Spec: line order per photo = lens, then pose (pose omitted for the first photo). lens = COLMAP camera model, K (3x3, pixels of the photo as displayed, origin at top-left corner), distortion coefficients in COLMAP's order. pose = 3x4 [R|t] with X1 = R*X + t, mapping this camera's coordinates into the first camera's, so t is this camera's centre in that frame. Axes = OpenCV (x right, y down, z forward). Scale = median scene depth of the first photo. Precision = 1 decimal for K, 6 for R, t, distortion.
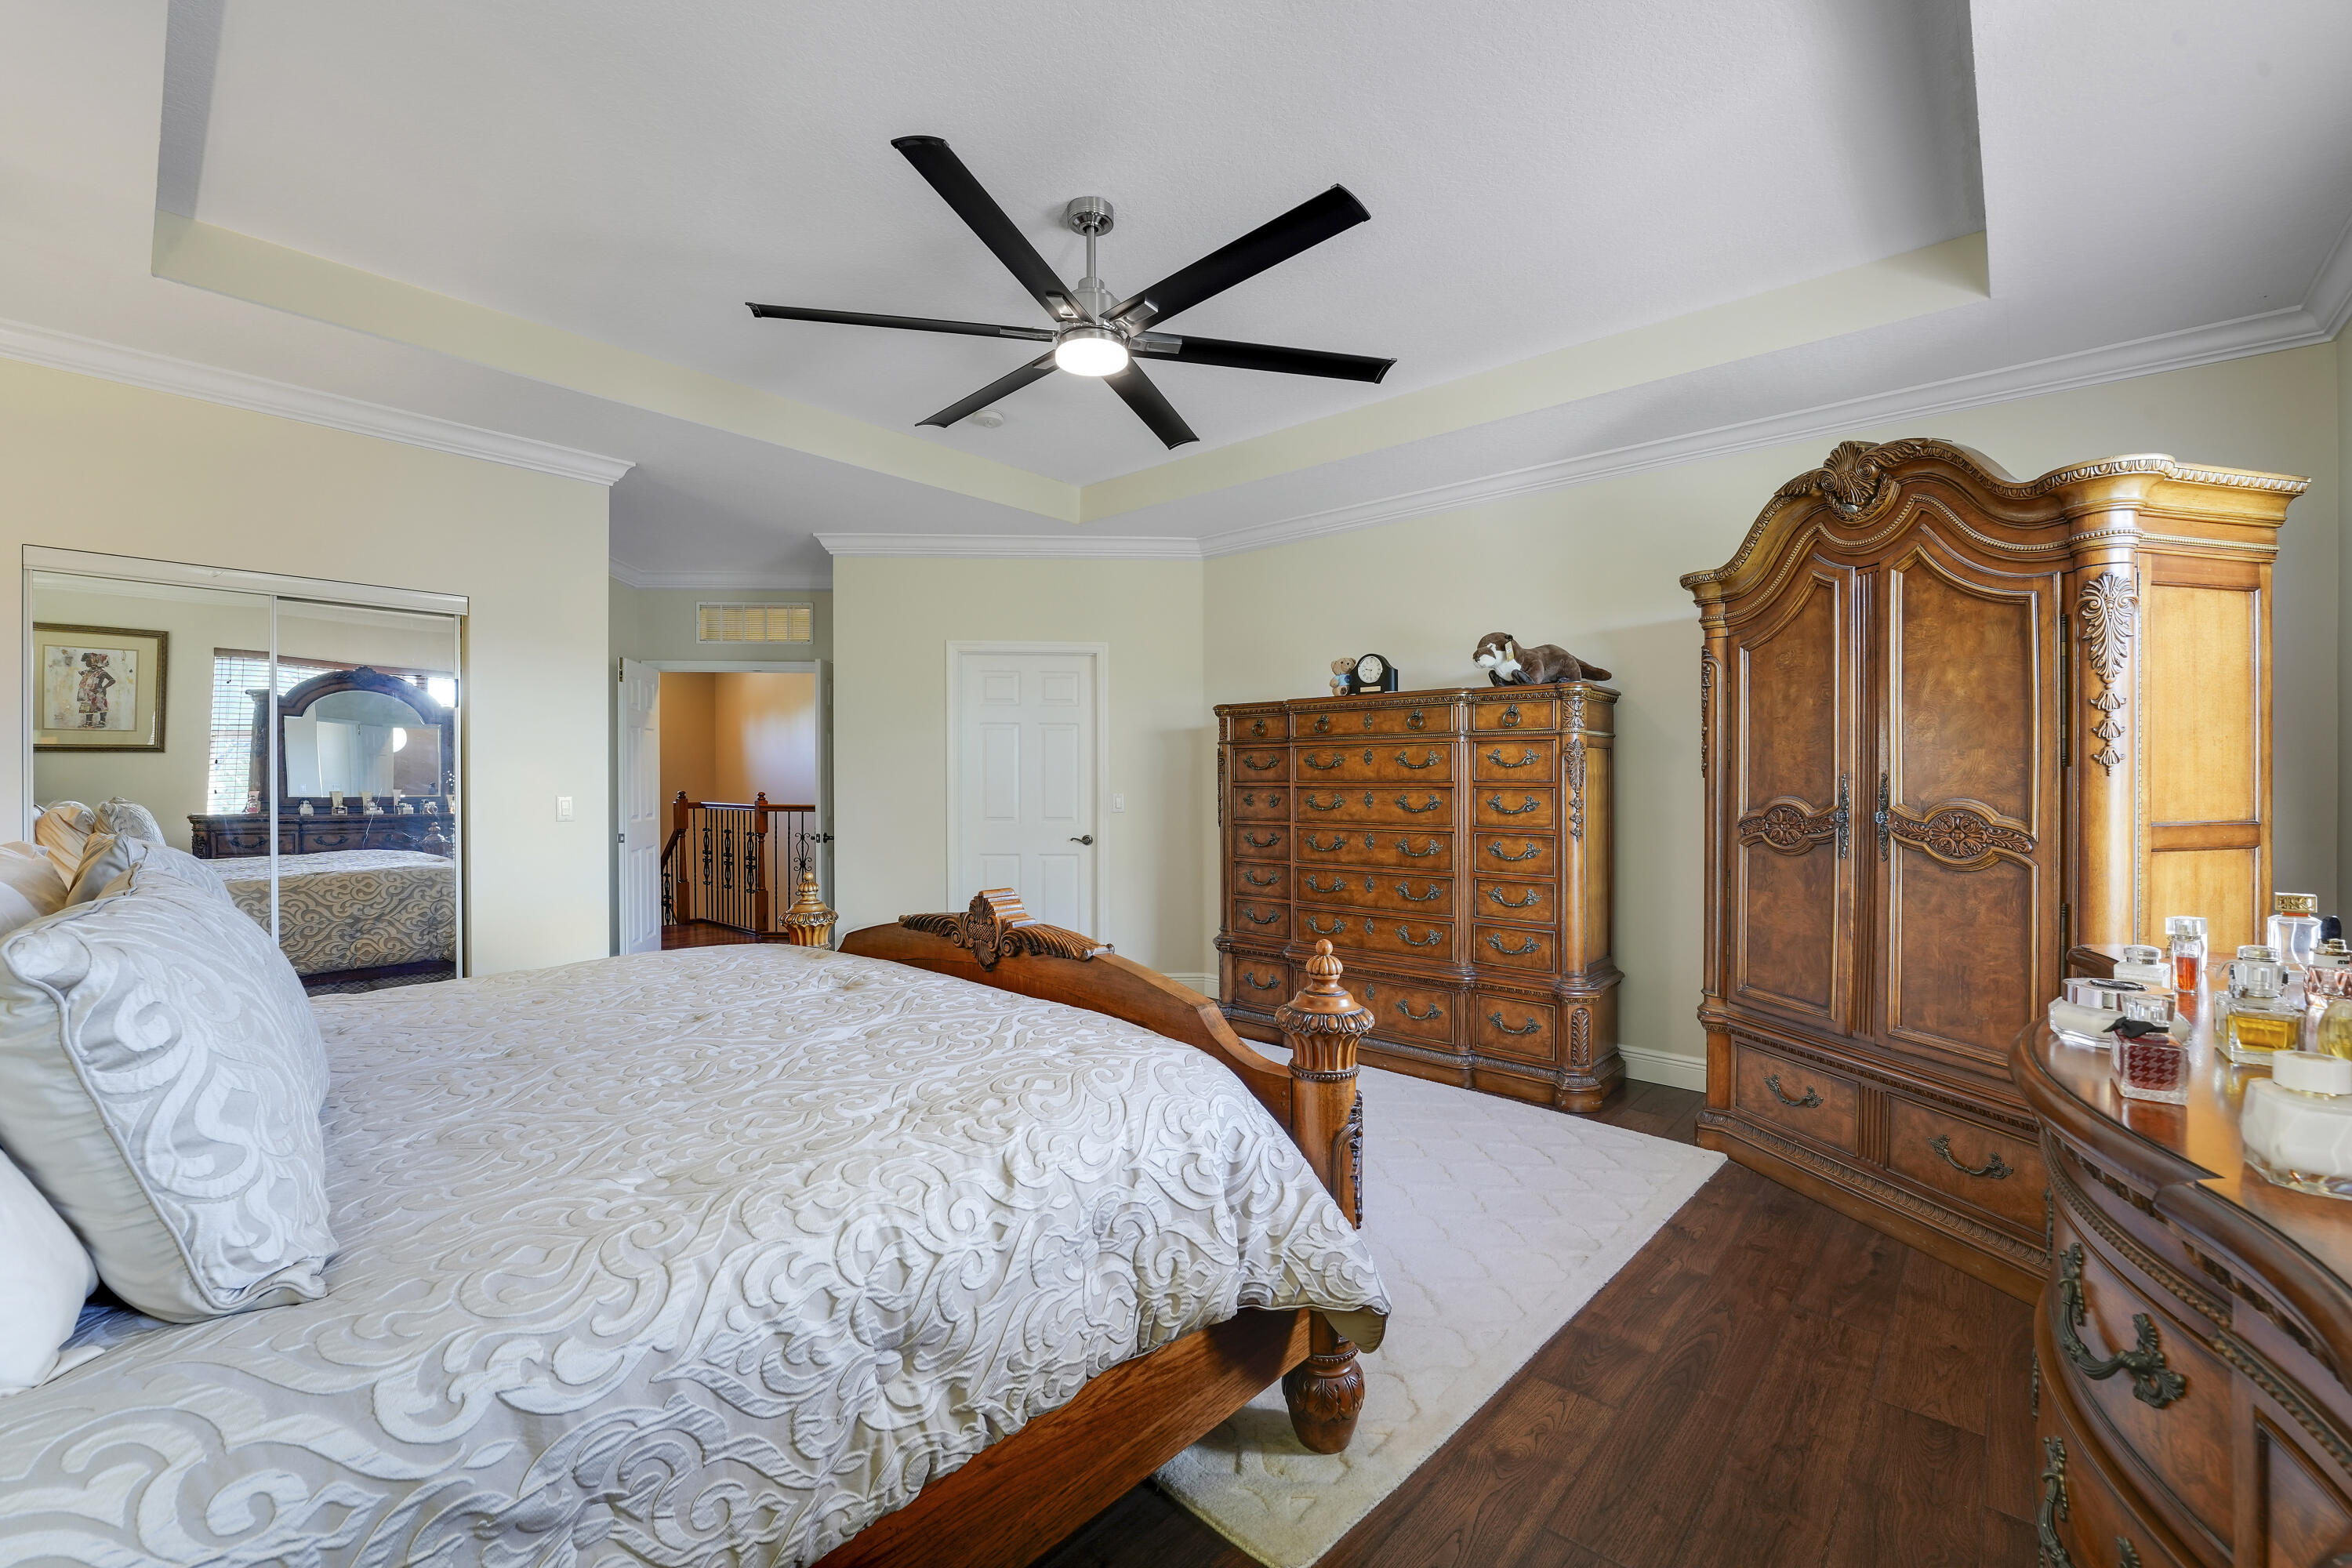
lens RADIAL K [[993.2, 0, 1176.1], [0, 993.2, 774.8], [0, 0, 1]] dist [-0.022790, 0.000111]
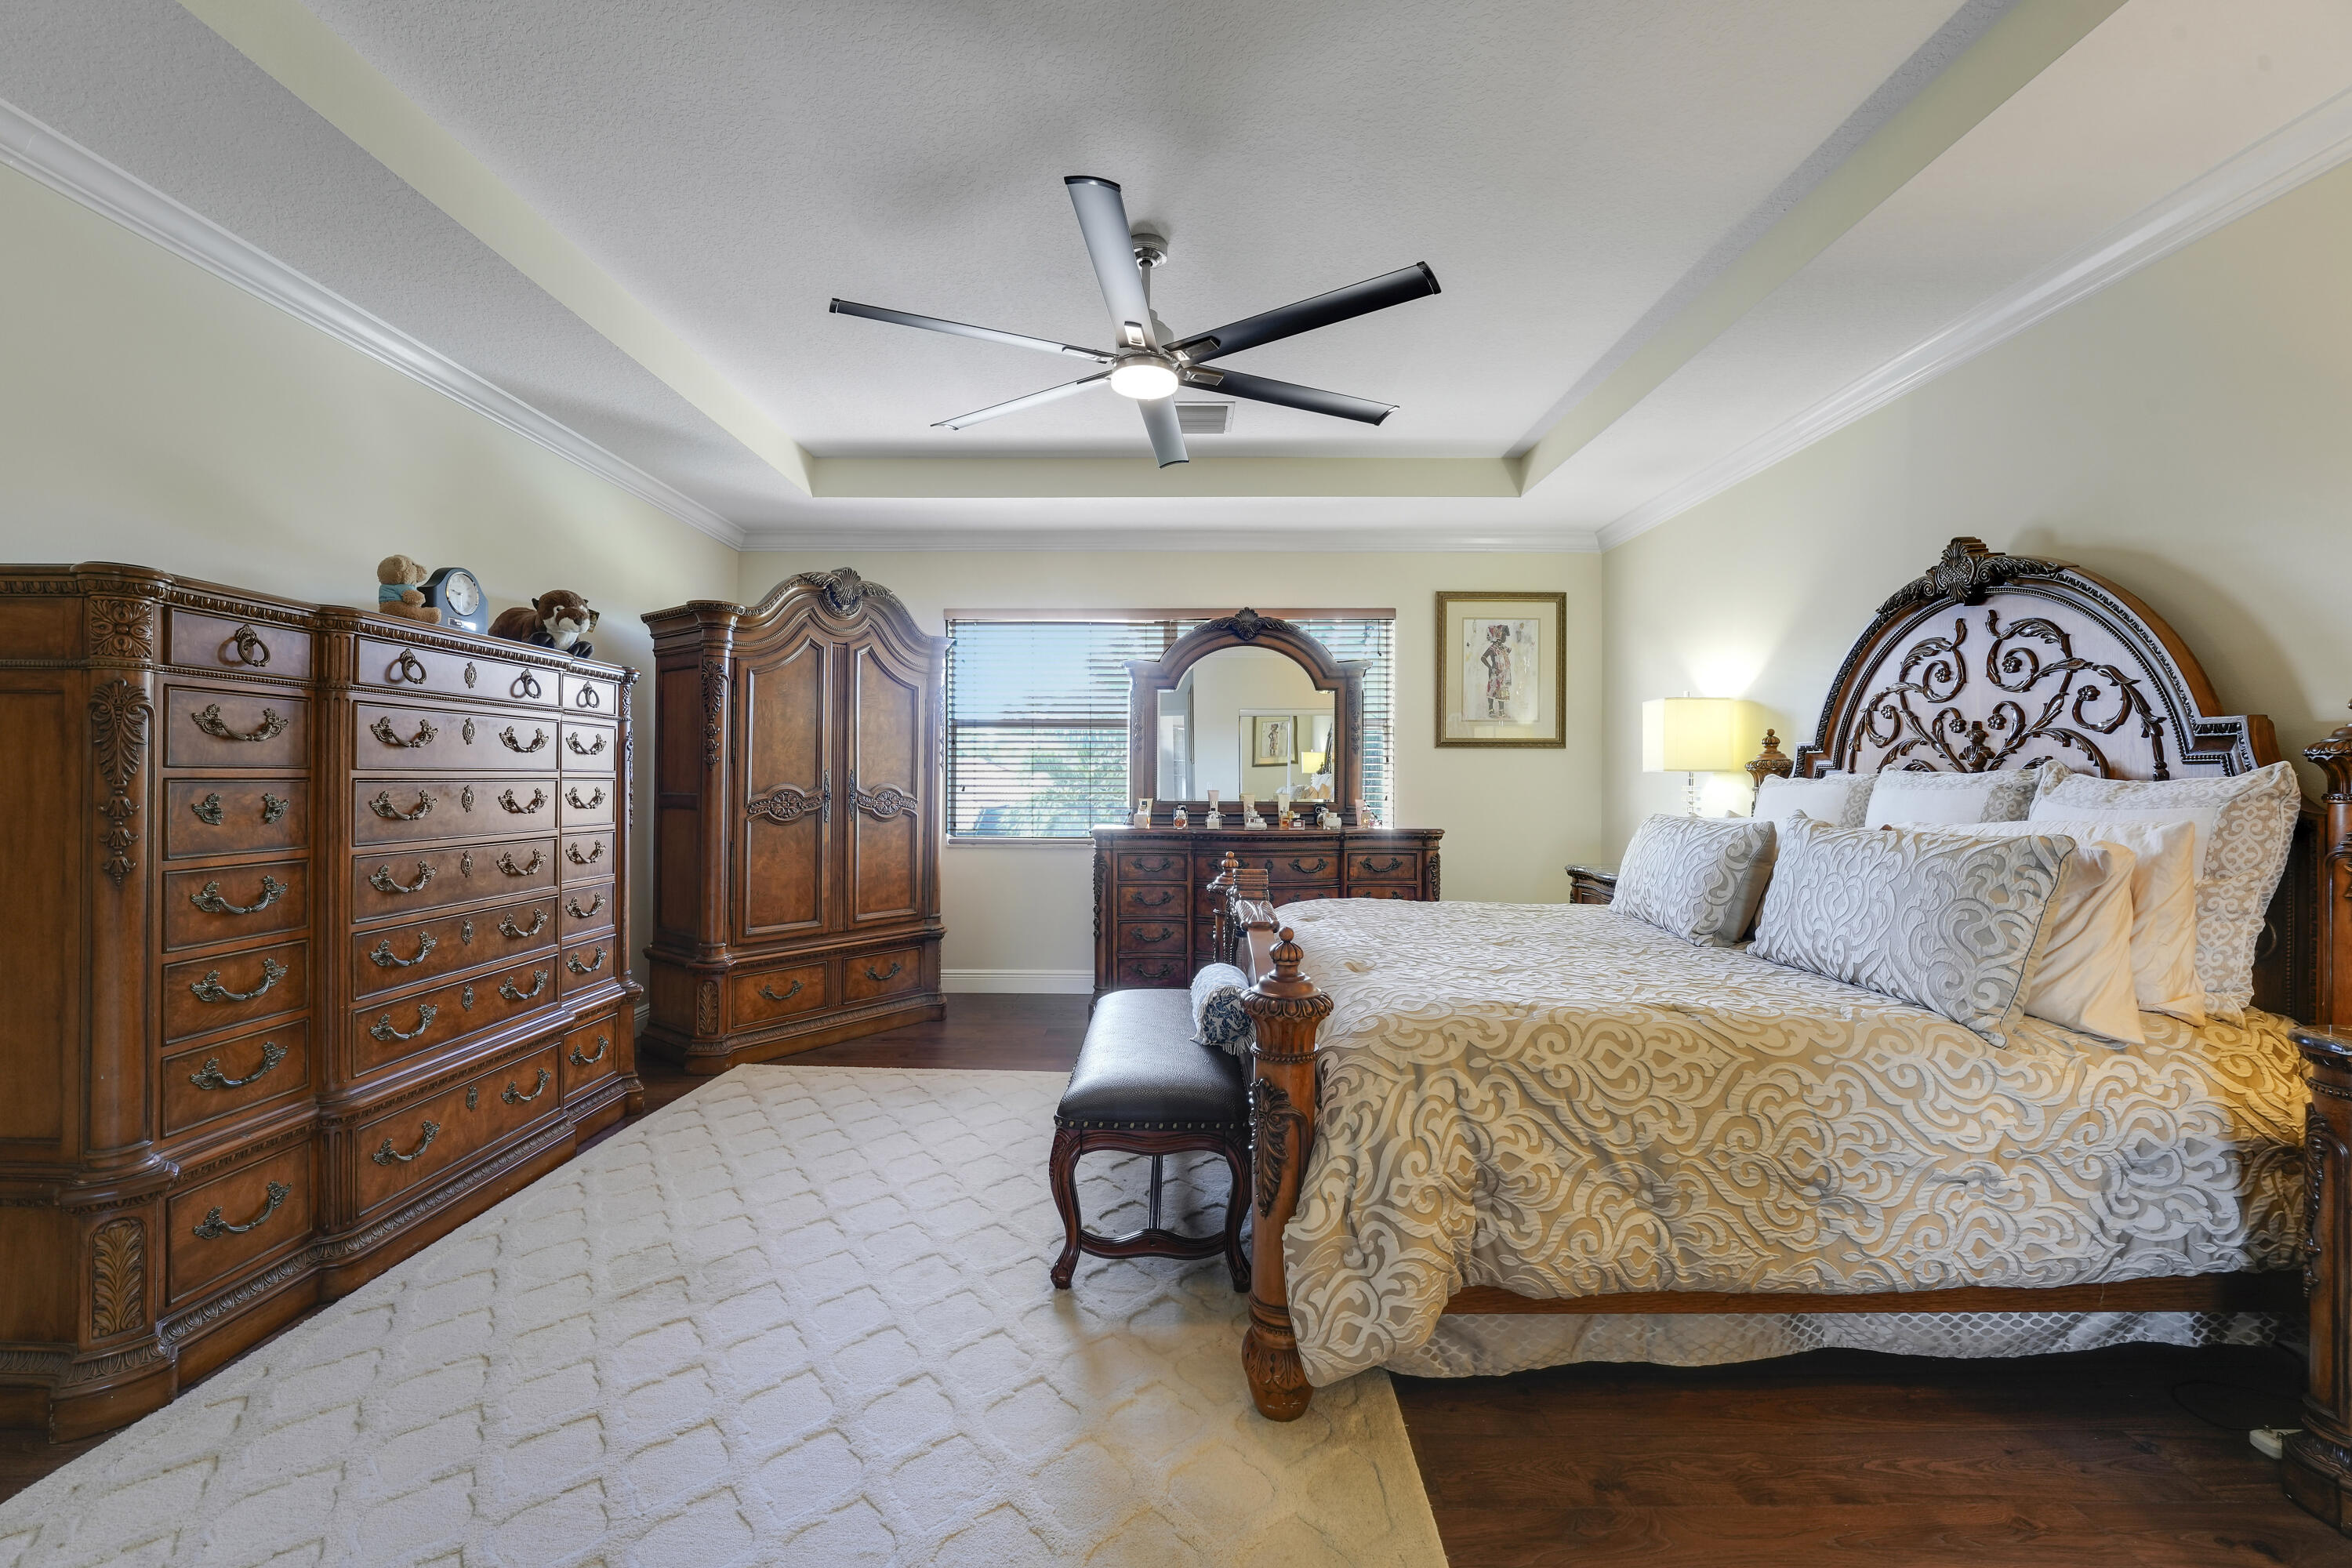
lens RADIAL K [[993.2, 0, 1176.1], [0, 993.2, 774.8], [0, 0, 1]] dist [-0.022790, 0.000111]
pose [[-0.671645, 0.002647, 0.740869, -0.825233], [-0.005584, 0.999947, -0.008635, 0.017691], [-0.740852, -0.009936, -0.671594, 1.541864]]
